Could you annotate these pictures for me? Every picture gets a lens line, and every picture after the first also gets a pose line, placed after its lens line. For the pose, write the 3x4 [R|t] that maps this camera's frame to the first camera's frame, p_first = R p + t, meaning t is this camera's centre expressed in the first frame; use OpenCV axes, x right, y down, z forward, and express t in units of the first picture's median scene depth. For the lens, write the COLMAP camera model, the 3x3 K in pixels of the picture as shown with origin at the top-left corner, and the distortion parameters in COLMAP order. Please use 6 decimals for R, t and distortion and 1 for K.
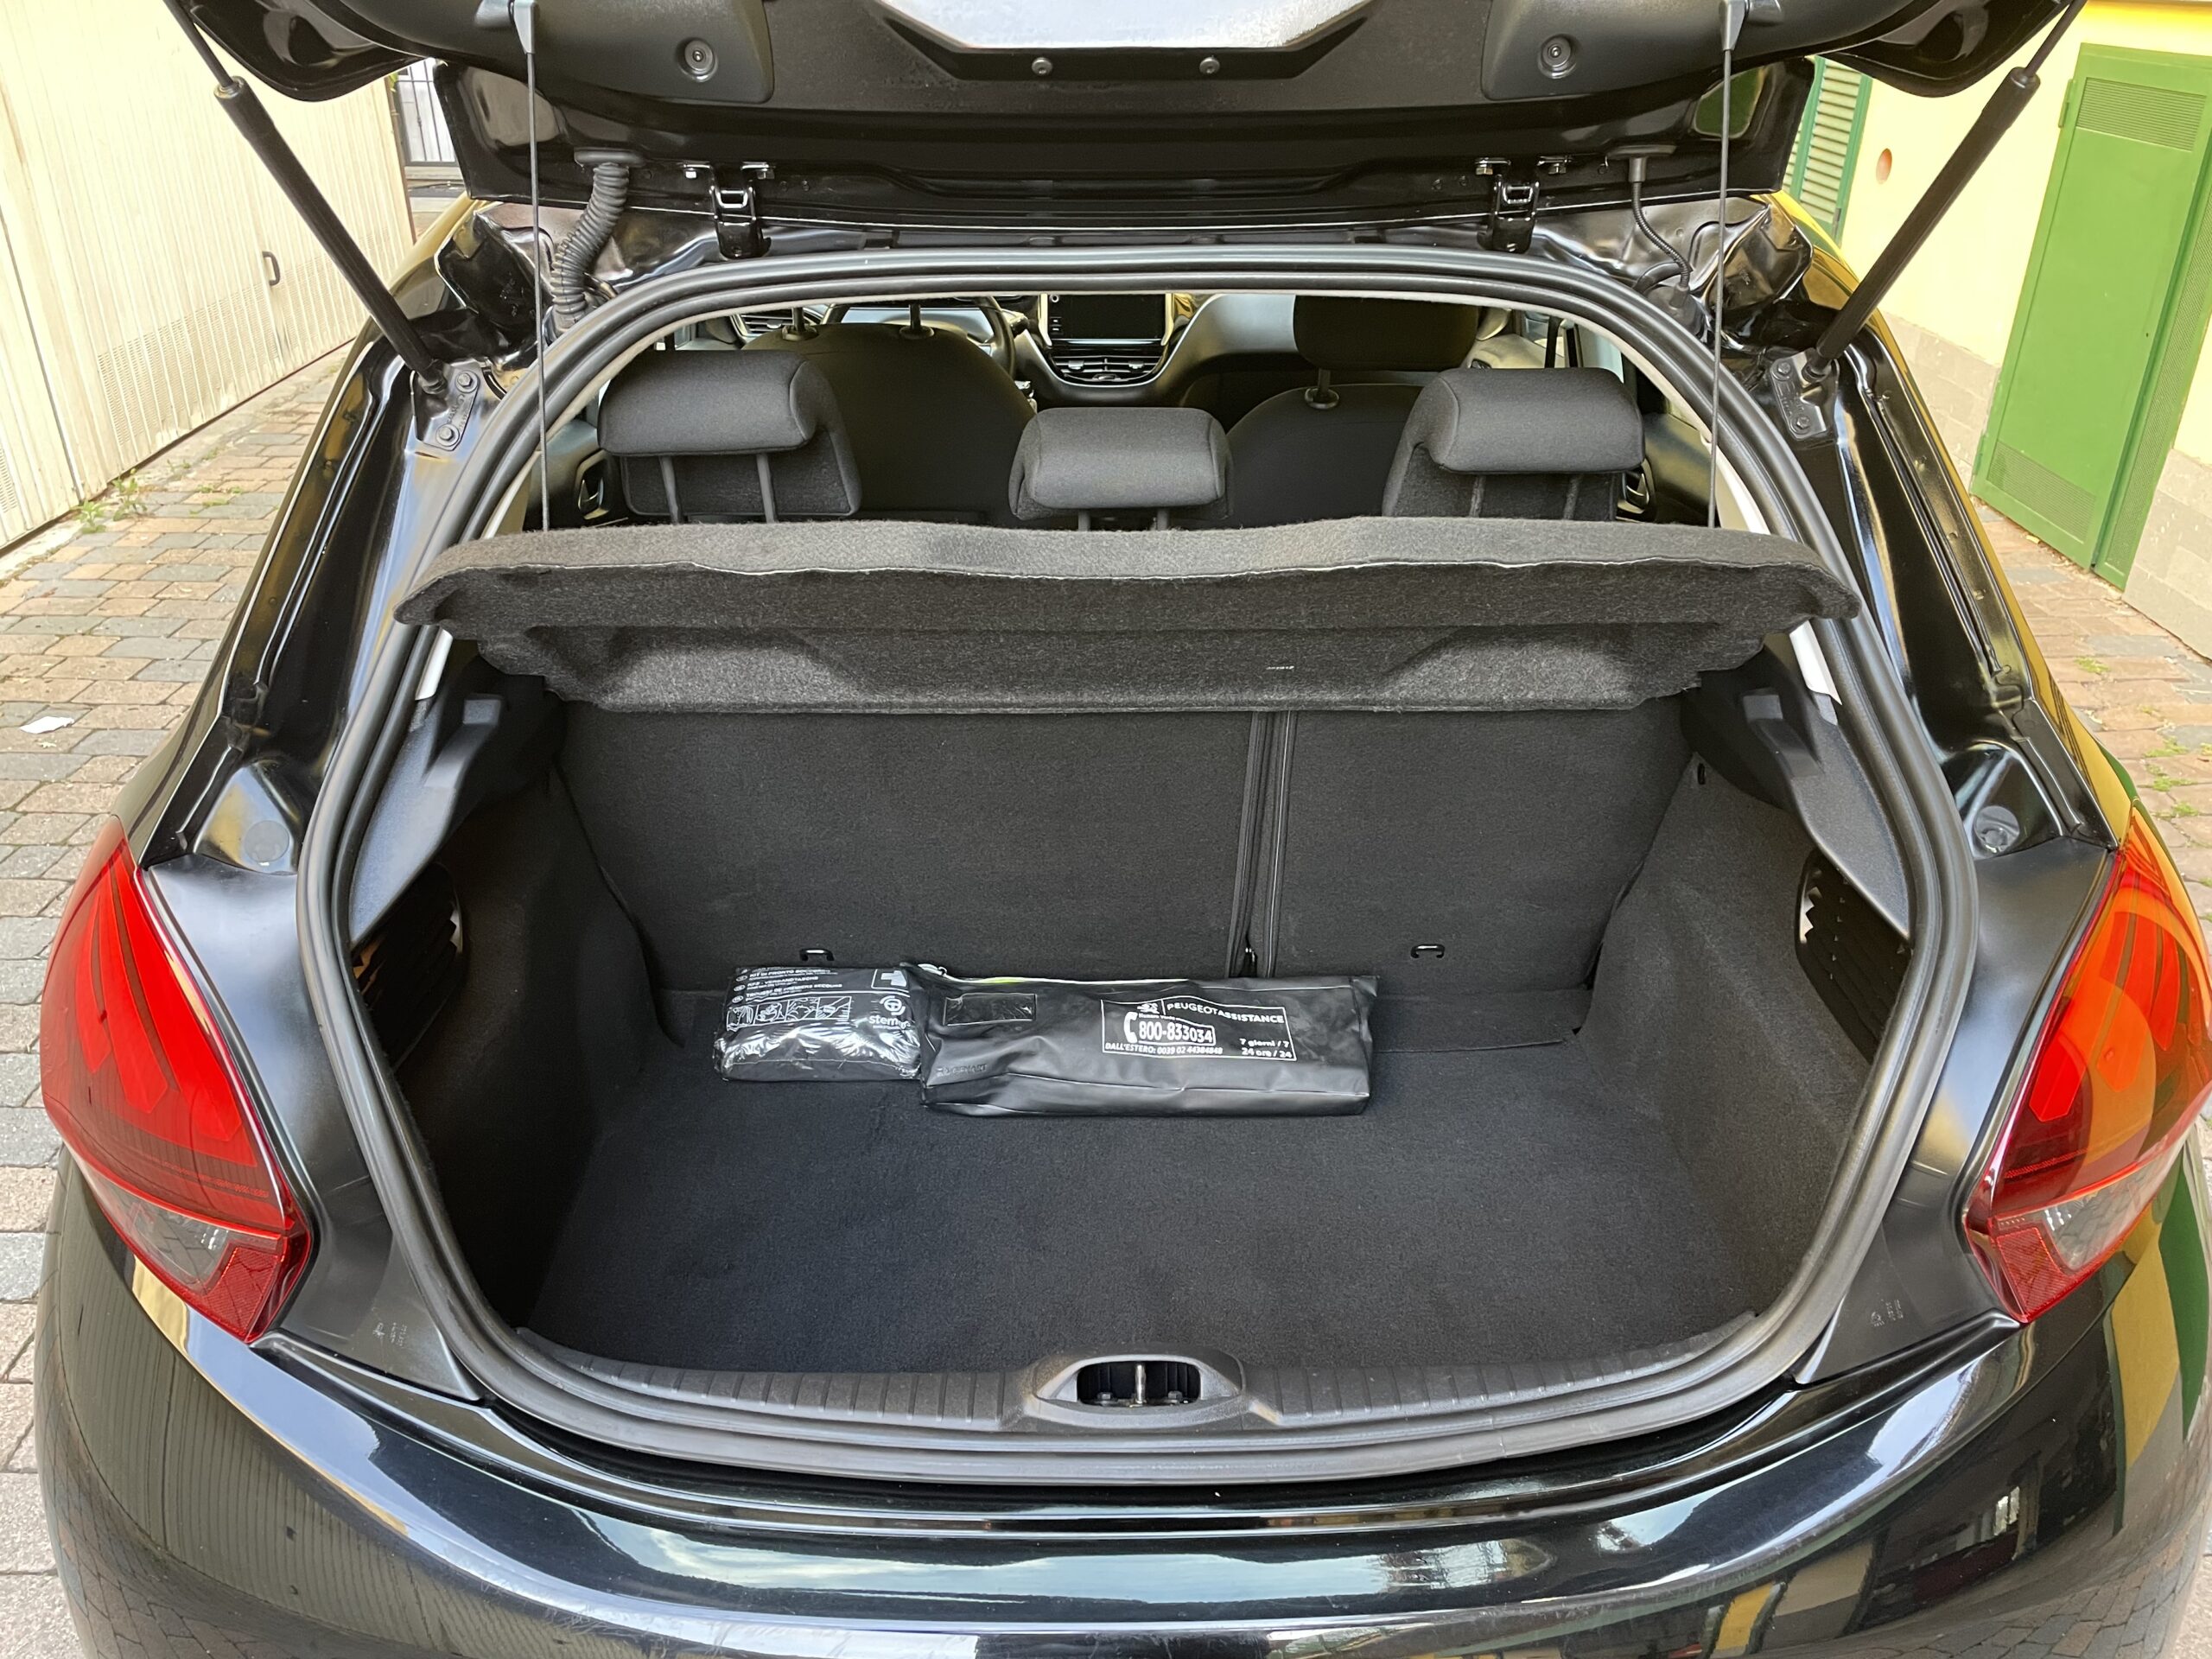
lens RADIAL K [[1665.6, 0, 1108.3], [0, 1665.6, 820.4], [0, 0, 1]] dist [0.084289, -0.100378]
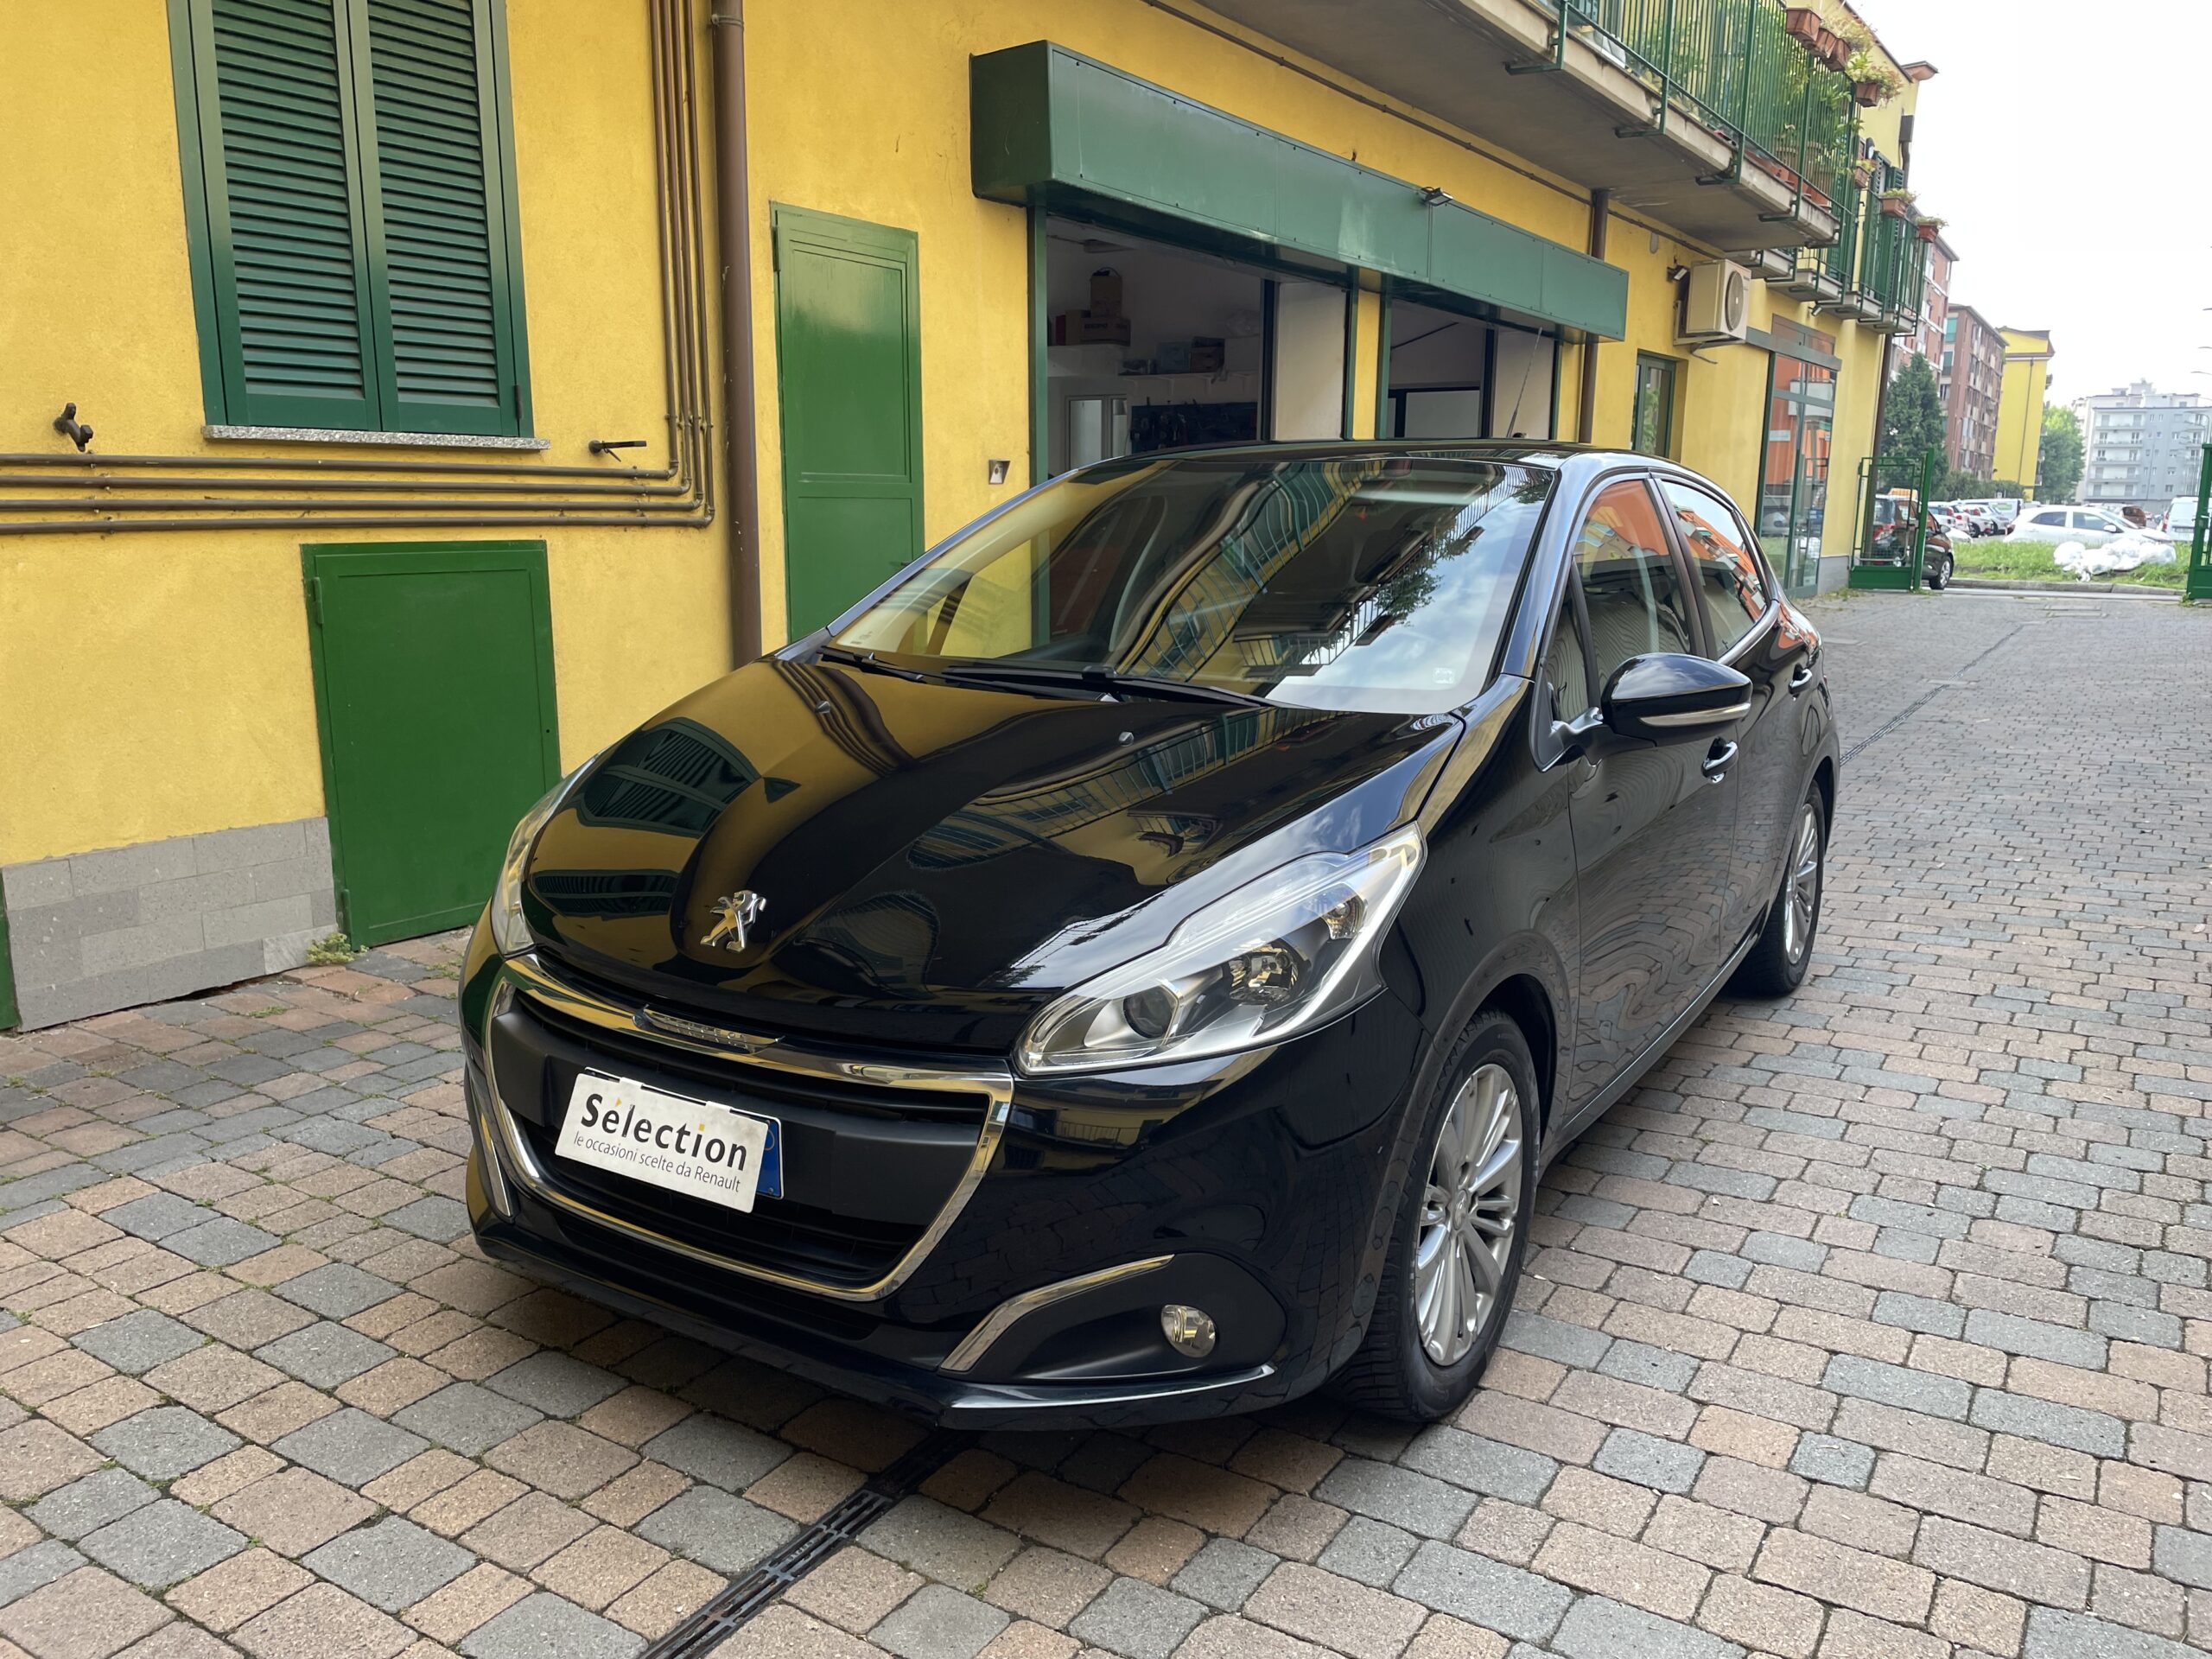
lens RADIAL K [[1665.6, 0, 1110.3], [0, 1665.6, 827.1], [0, 0, 1]] dist [0.084289, -0.100378]
pose [[-0.840488, -0.117024, 0.529042, -0.378000], [0.239522, 0.795568, 0.556507, -0.608699], [-0.486014, 0.594455, -0.640636, 1.281718]]
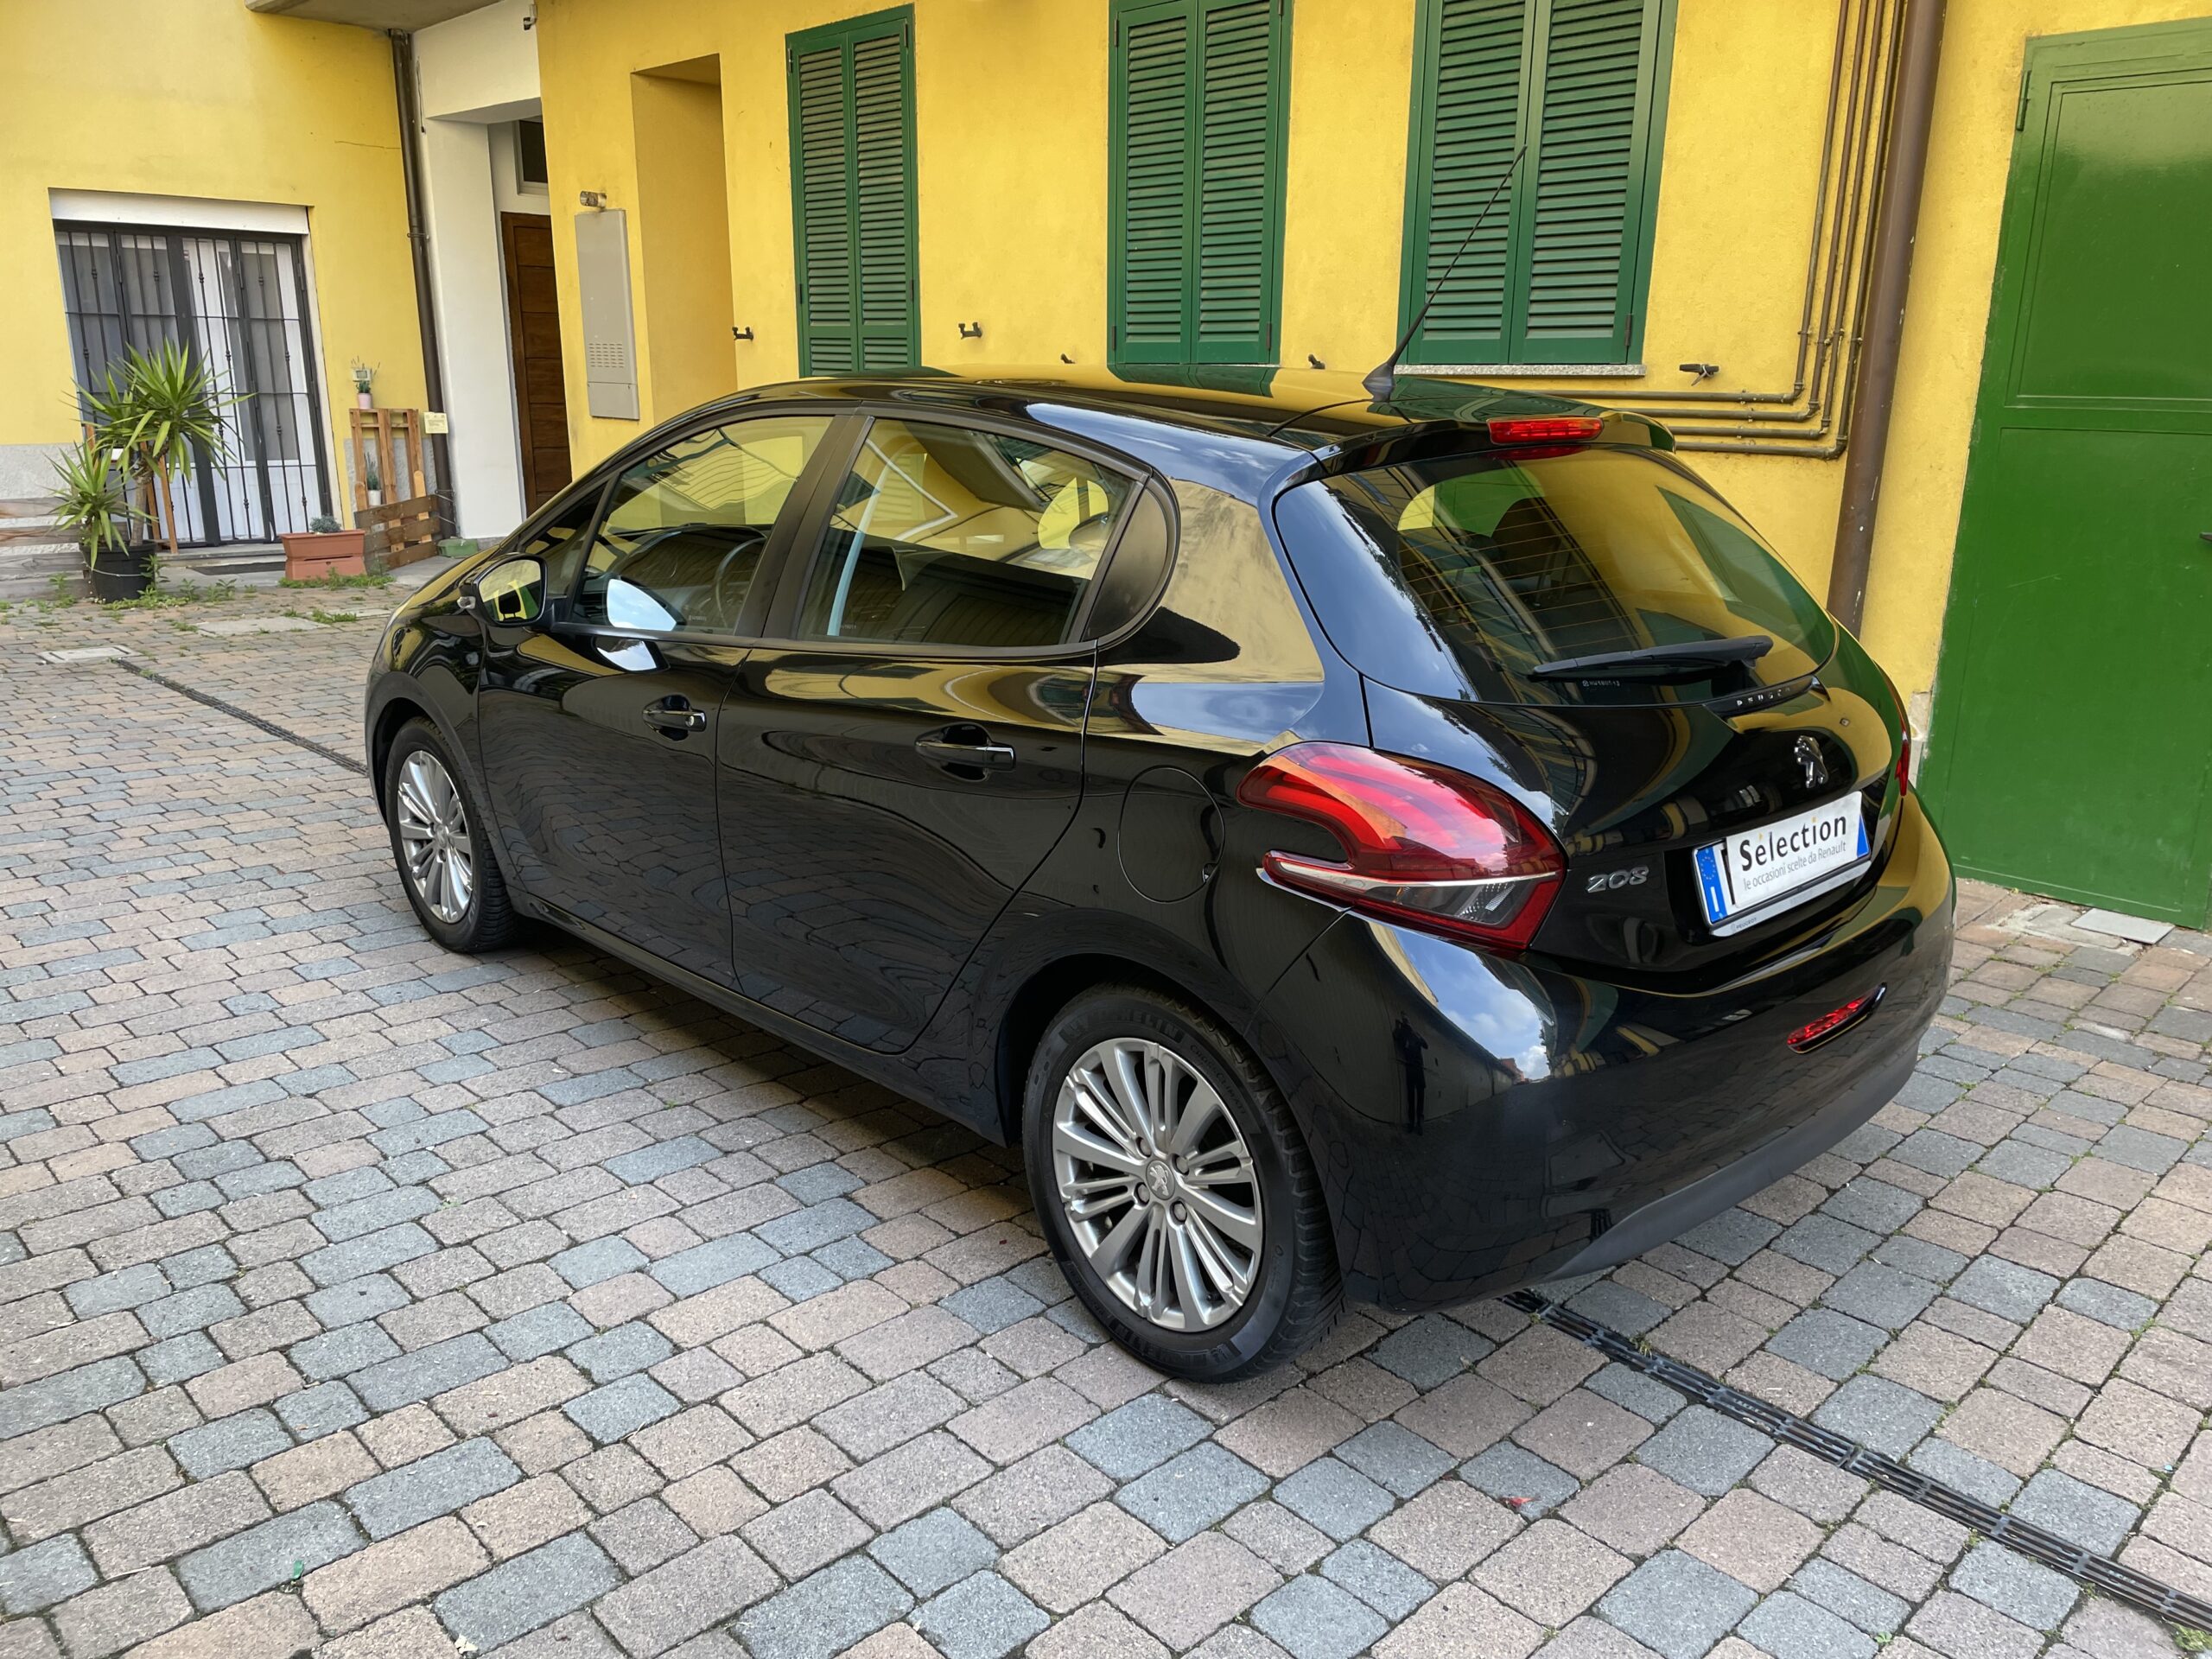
lens RADIAL K [[1665.6, 0, 1123.1], [0, 1665.6, 834.8], [0, 0, 1]] dist [0.084289, -0.100378]
pose [[0.728244, -0.182304, 0.660625, -0.550647], [0.310100, 0.947296, -0.080427, 0.050195], [-0.611145, 0.263430, 0.746395, -0.053021]]
